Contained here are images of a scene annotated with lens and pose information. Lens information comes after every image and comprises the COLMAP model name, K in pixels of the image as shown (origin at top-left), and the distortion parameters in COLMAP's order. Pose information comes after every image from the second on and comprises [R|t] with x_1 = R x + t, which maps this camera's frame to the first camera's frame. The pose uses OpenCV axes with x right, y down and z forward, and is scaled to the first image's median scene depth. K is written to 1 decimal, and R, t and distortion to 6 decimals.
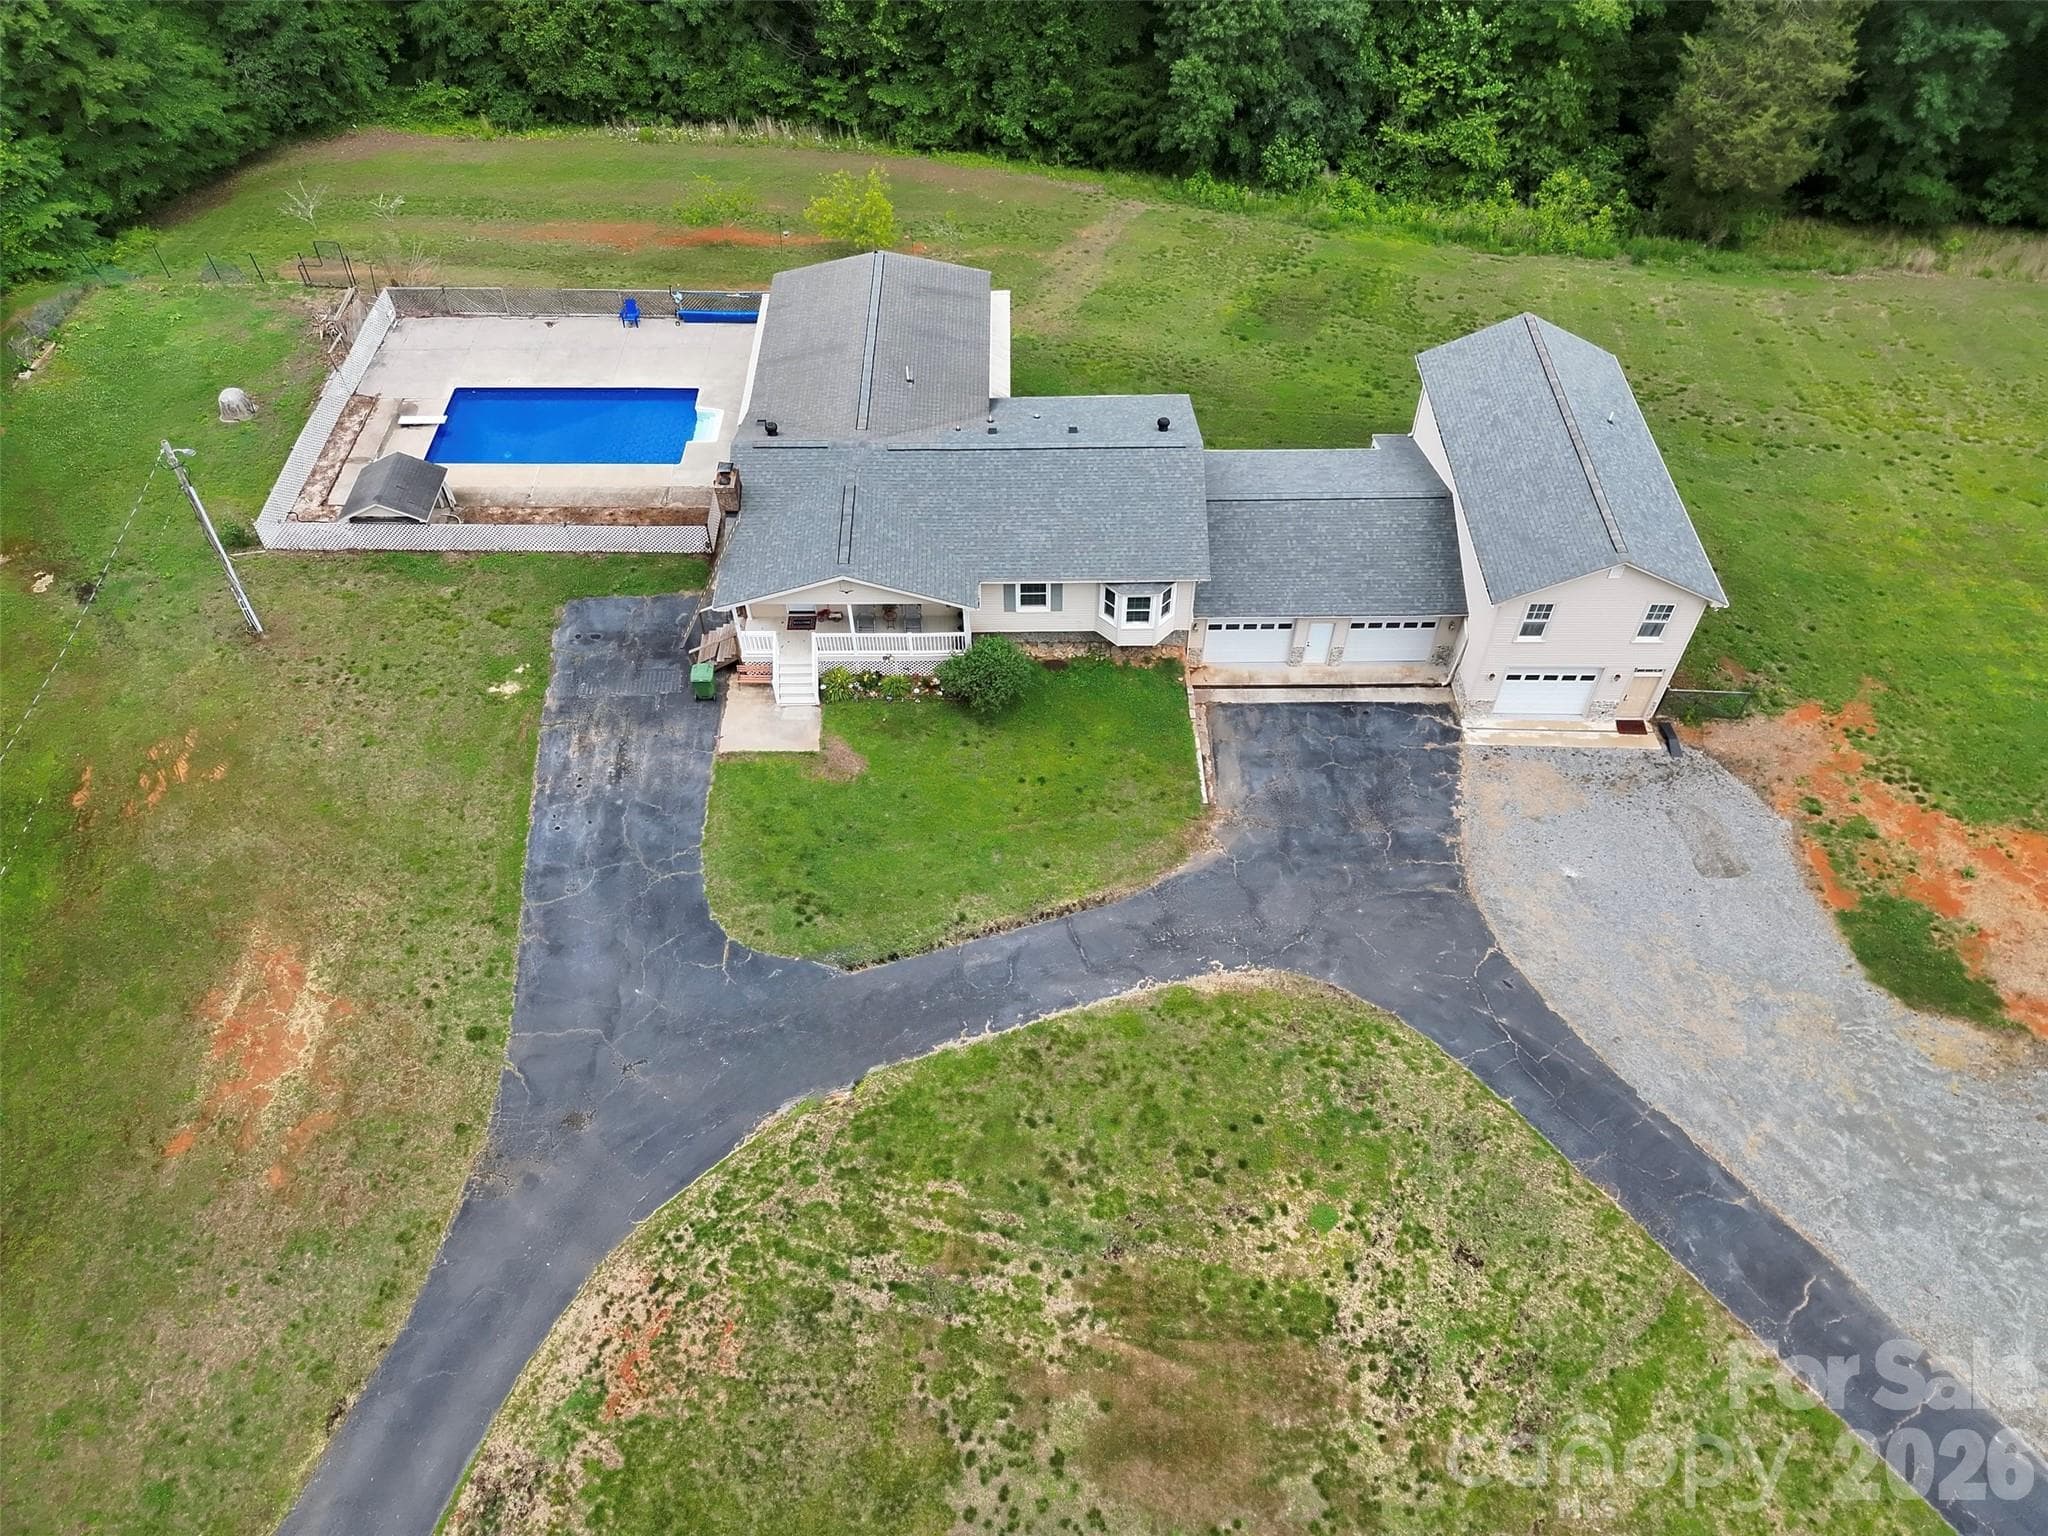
lens RADIAL K [[1452.4, 0, 1021.0], [0, 1452.4, 771.6], [0, 0, 1]] dist [0.050000, -0.008802]
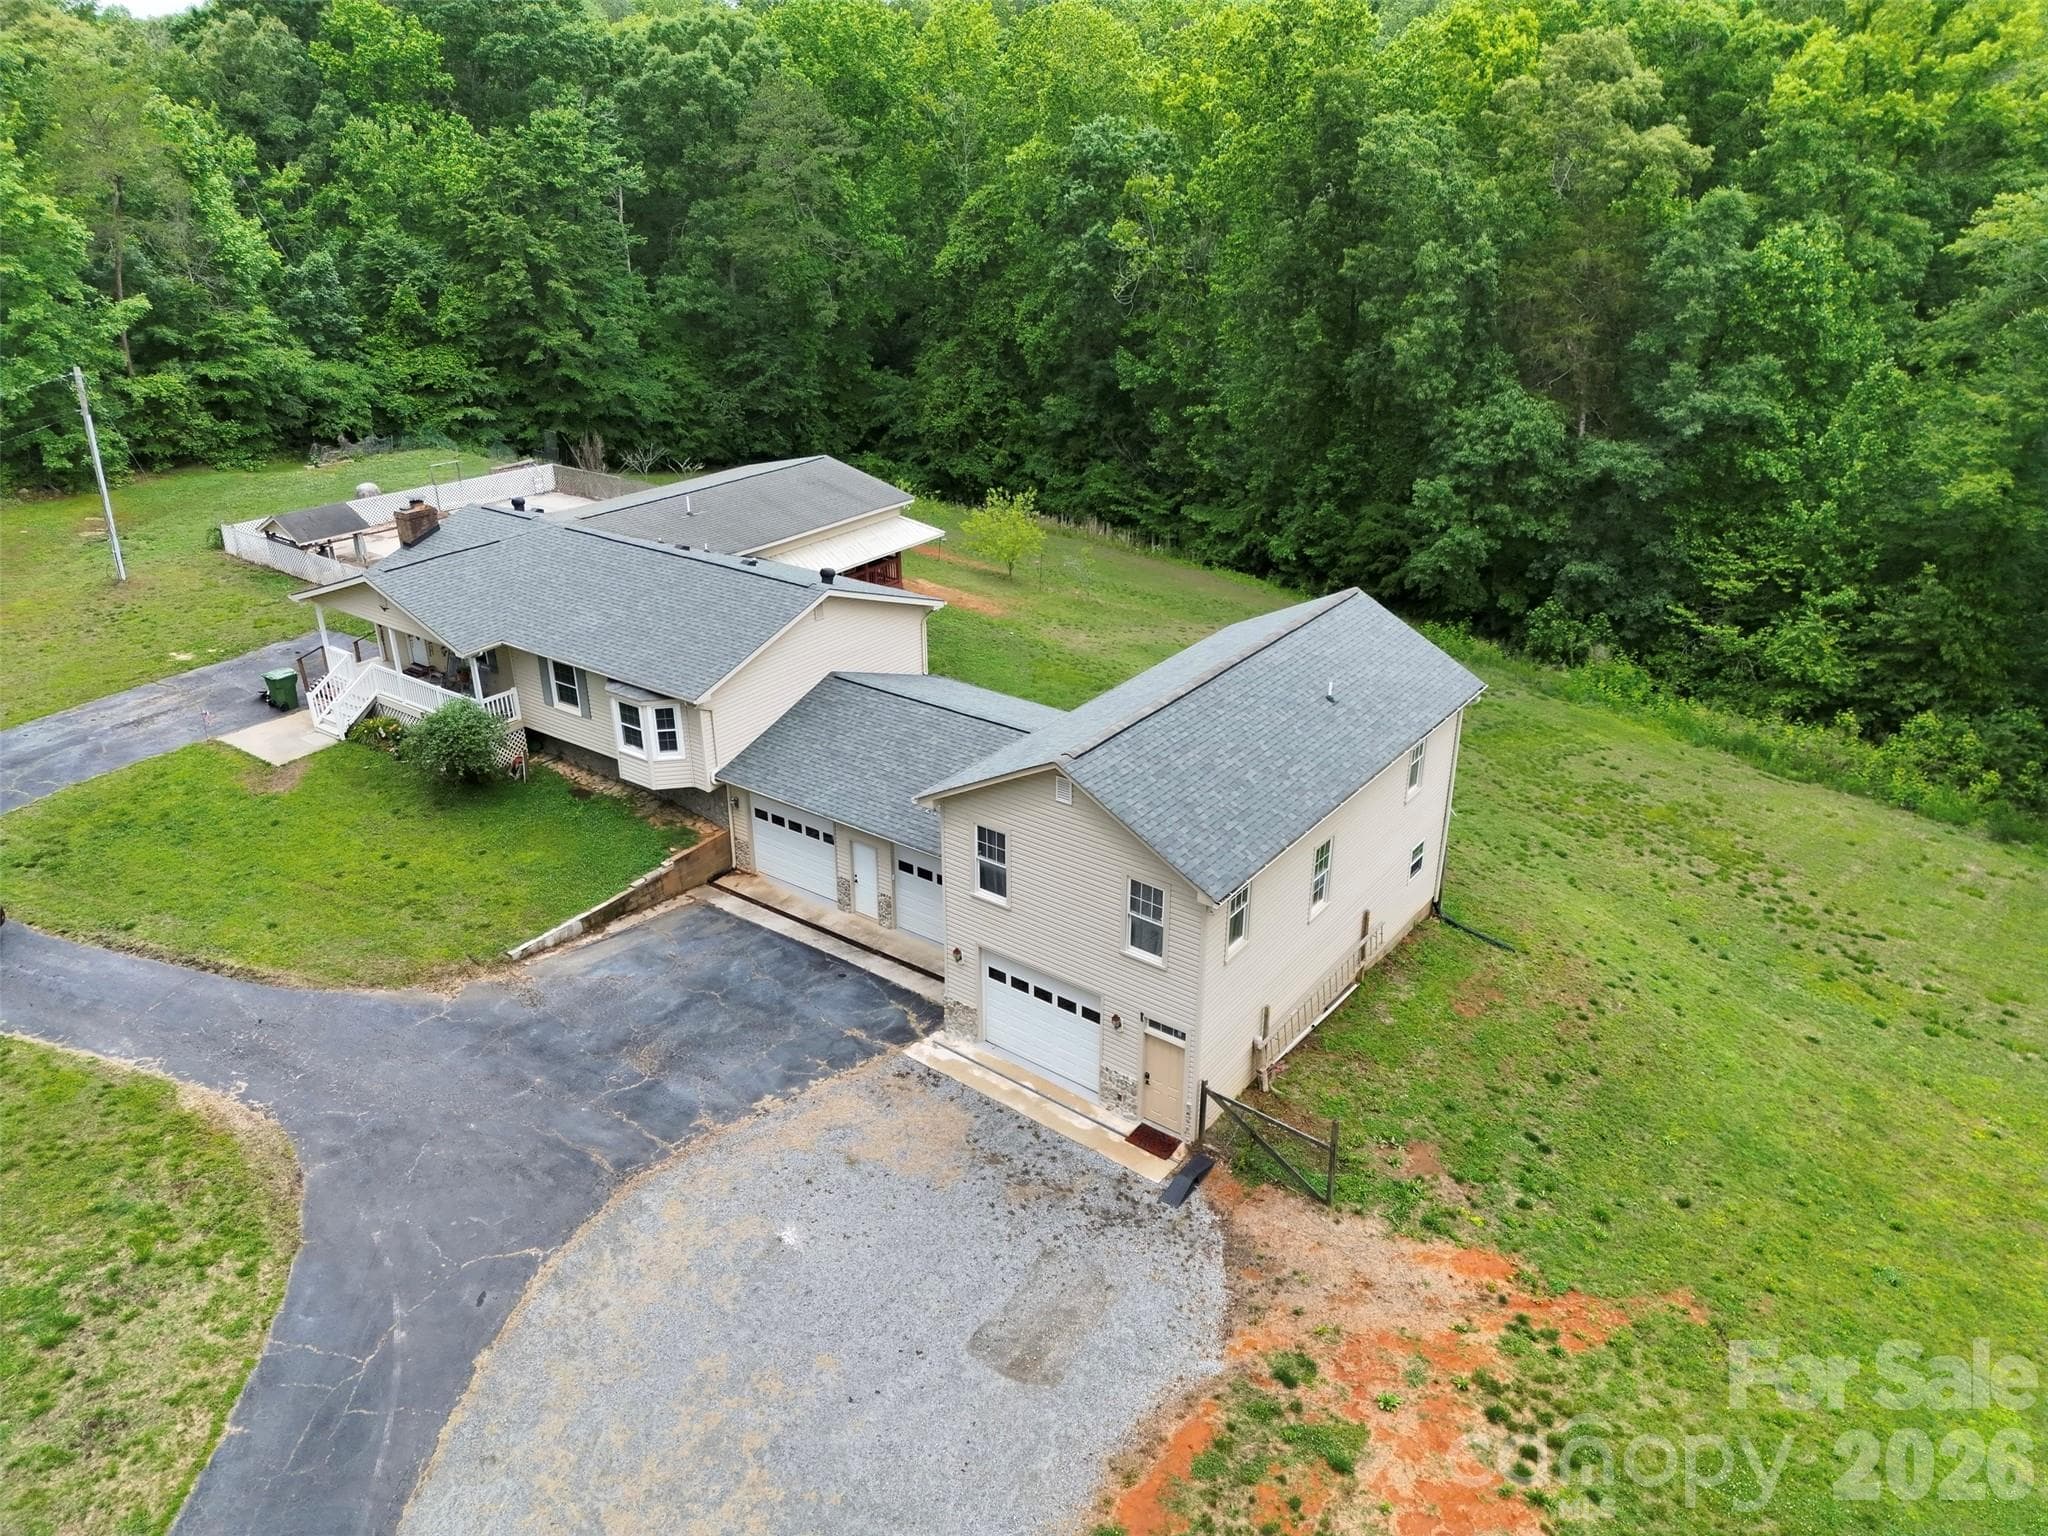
lens RADIAL K [[1452.4, 0, 1025.1], [0, 1452.4, 765.1], [0, 0, 1]] dist [0.050000, -0.008802]
pose [[0.803769, 0.247401, -0.541063, 0.658919], [-0.458255, 0.837433, -0.297839, 0.040270], [0.379418, 0.487339, 0.786475, 0.466752]]
